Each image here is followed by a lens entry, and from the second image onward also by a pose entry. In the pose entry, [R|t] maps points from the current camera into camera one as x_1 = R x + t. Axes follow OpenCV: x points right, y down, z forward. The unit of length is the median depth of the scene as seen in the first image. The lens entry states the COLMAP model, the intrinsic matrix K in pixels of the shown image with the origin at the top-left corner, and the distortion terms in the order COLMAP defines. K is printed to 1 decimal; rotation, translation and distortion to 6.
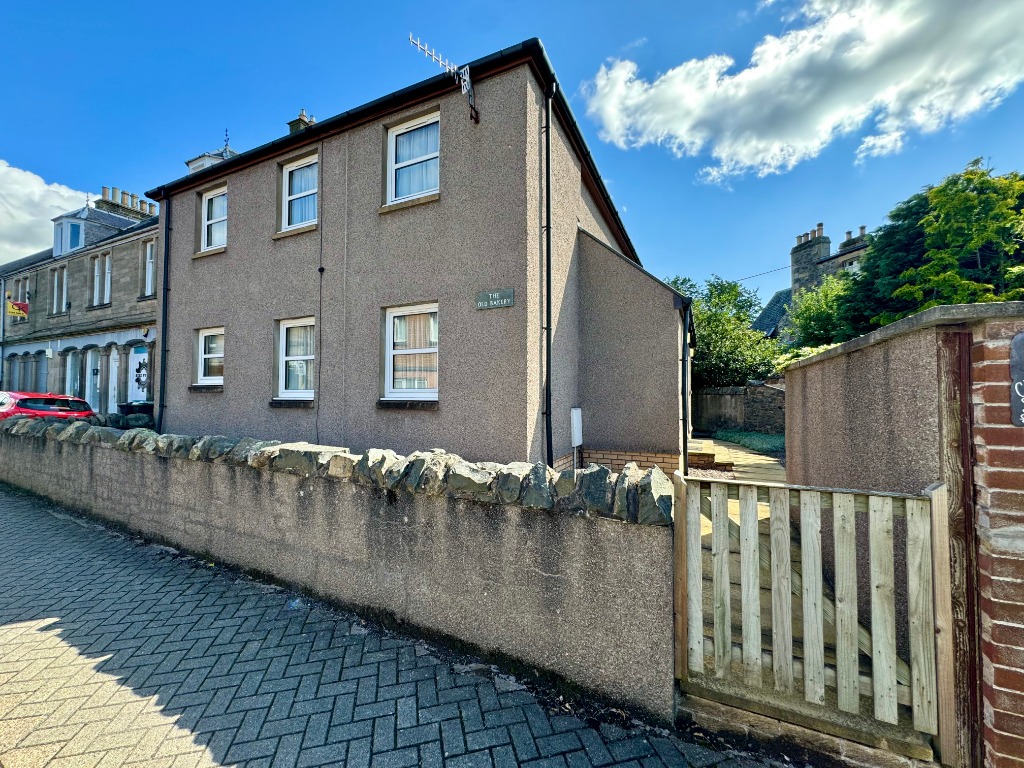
lens RADIAL K [[409.2, 0, 512.5], [0, 409.2, 380.8], [0, 0, 1]] dist [-0.000409, -0.000437]
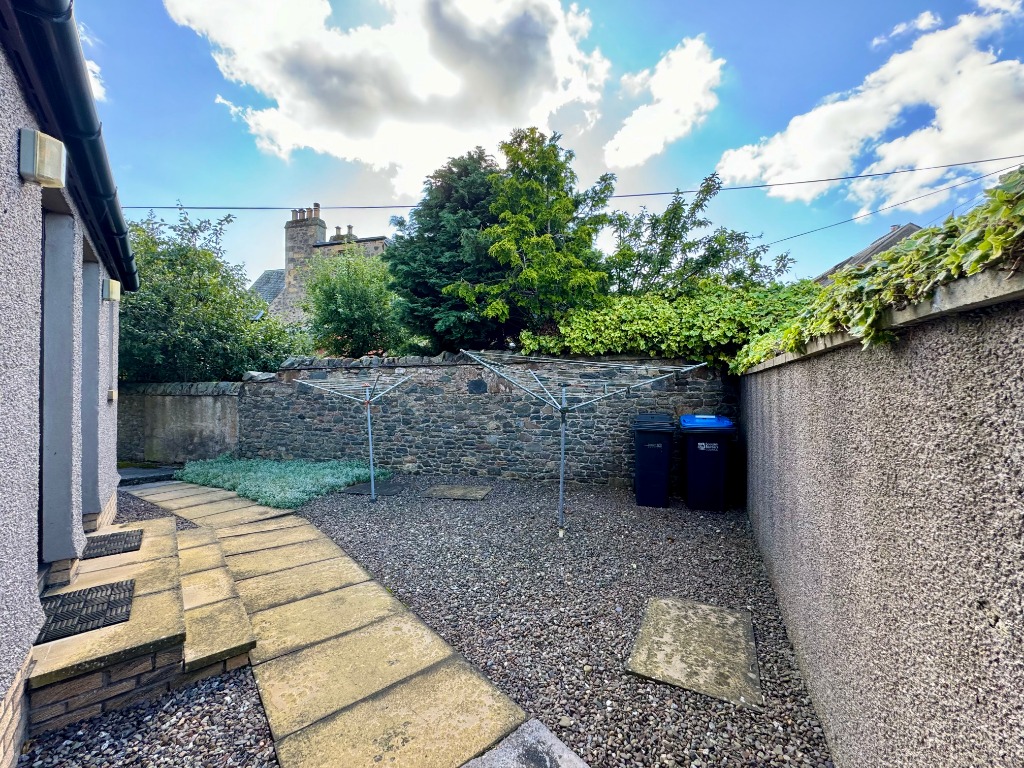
lens RADIAL K [[409.2, 0, 512.4], [0, 409.2, 383.6], [0, 0, 1]] dist [-0.000409, -0.000437]
pose [[0.413029, 0.005655, 0.910700, 0.107333], [-0.022504, 0.999739, 0.003998, 0.002540], [-0.910440, -0.022146, 0.413048, 0.223261]]
